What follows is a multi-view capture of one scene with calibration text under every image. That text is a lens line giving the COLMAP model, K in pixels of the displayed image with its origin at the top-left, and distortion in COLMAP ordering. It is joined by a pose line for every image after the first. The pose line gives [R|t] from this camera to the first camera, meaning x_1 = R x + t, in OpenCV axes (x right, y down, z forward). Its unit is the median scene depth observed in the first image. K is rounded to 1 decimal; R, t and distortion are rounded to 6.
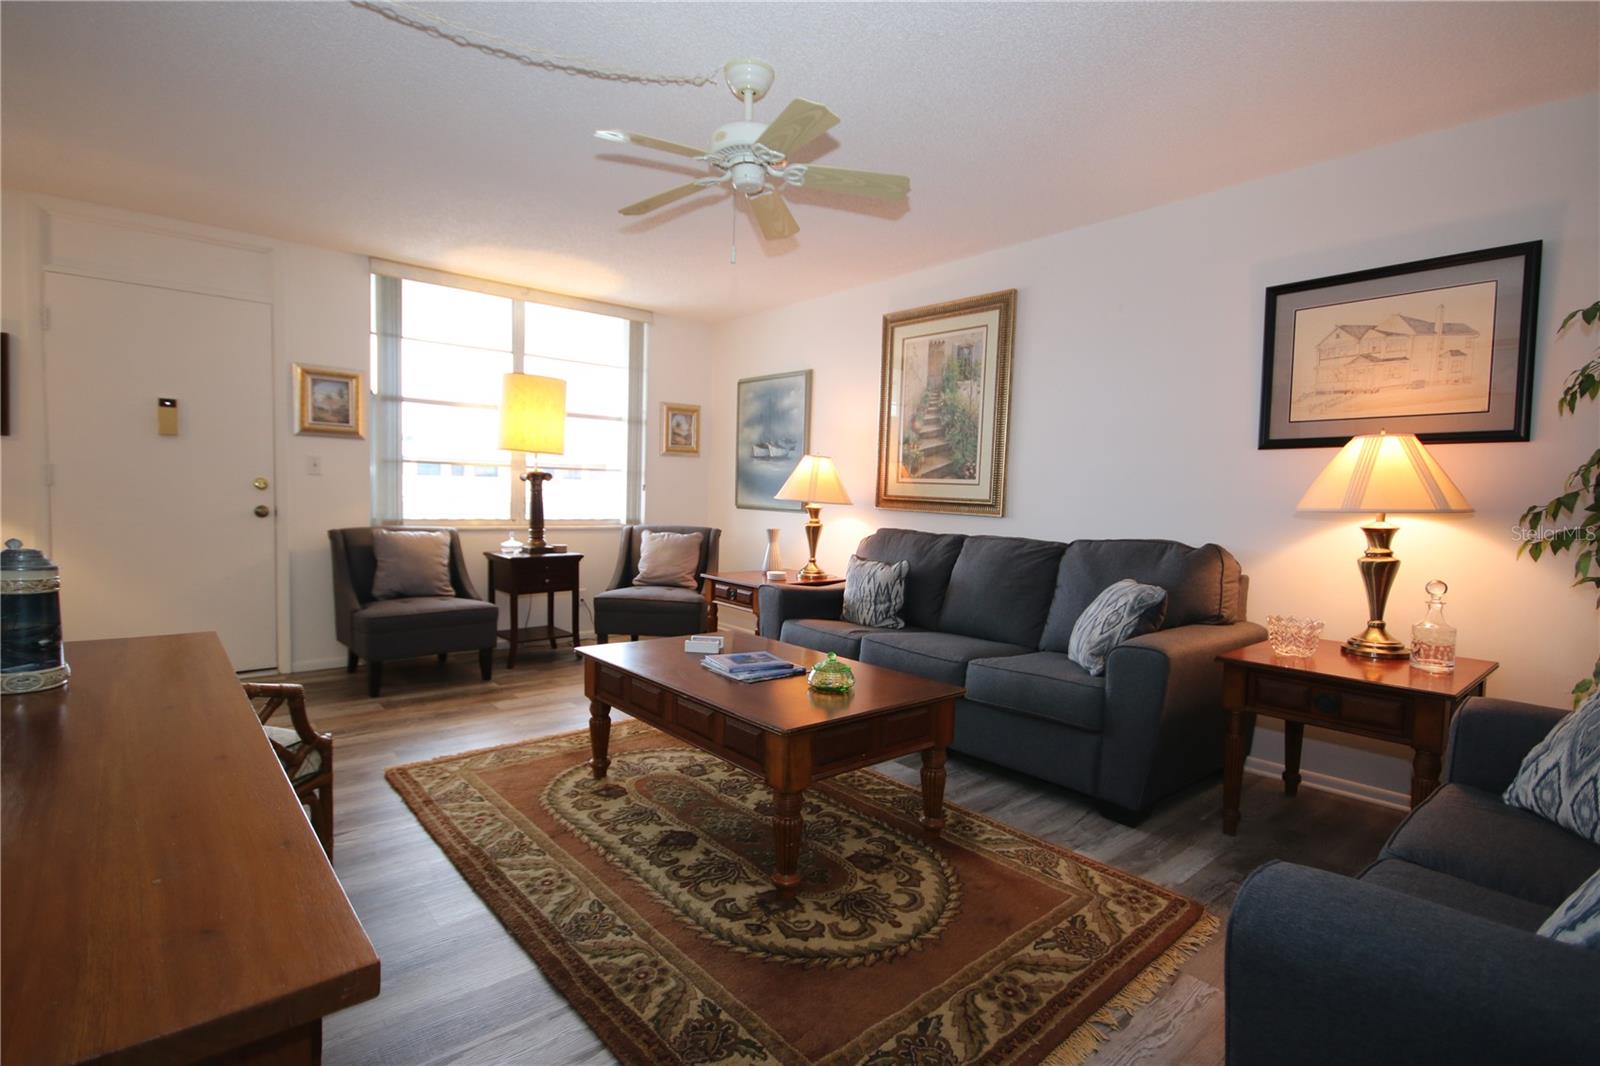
lens RADIAL K [[752.7, 0, 792.3], [0, 752.7, 534.5], [0, 0, 1]] dist [-0.000032, 0.000164]
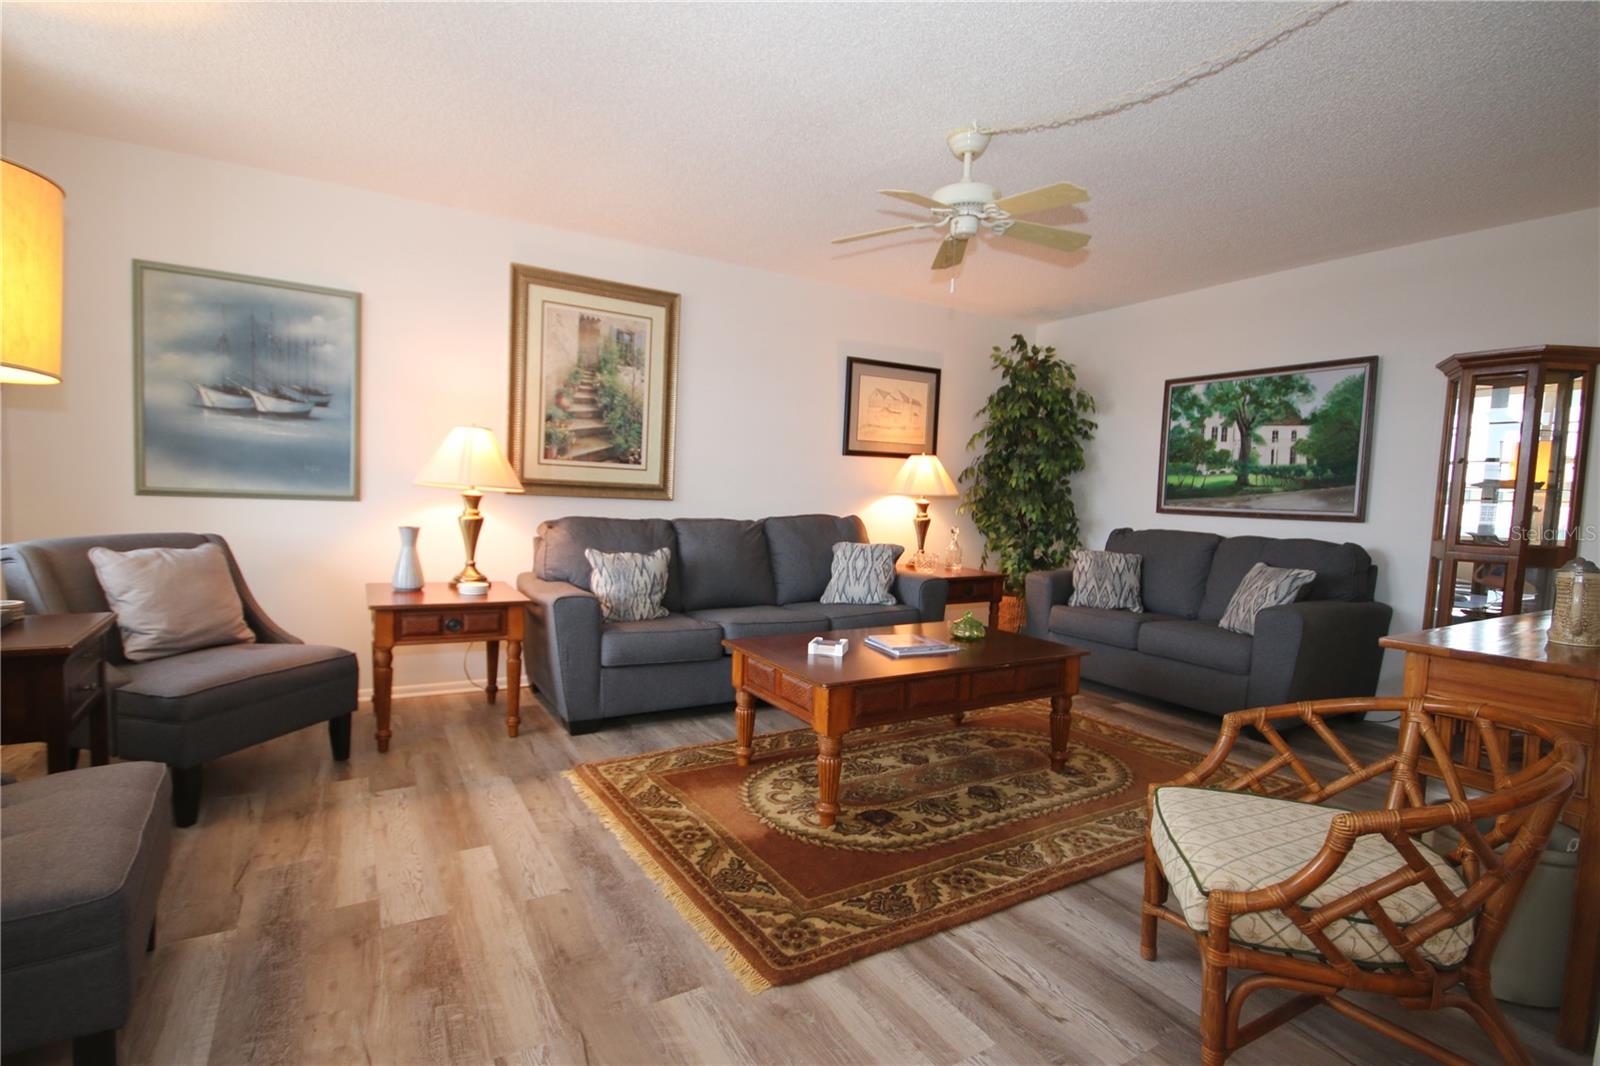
lens RADIAL K [[752.7, 0, 792.3], [0, 752.7, 534.5], [0, 0, 1]] dist [-0.000032, 0.000164]
pose [[0.176099, -0.080648, 0.981063, -0.766409], [0.023147, 0.996702, 0.077779, -0.054780], [-0.984100, 0.009012, 0.177385, 0.625137]]
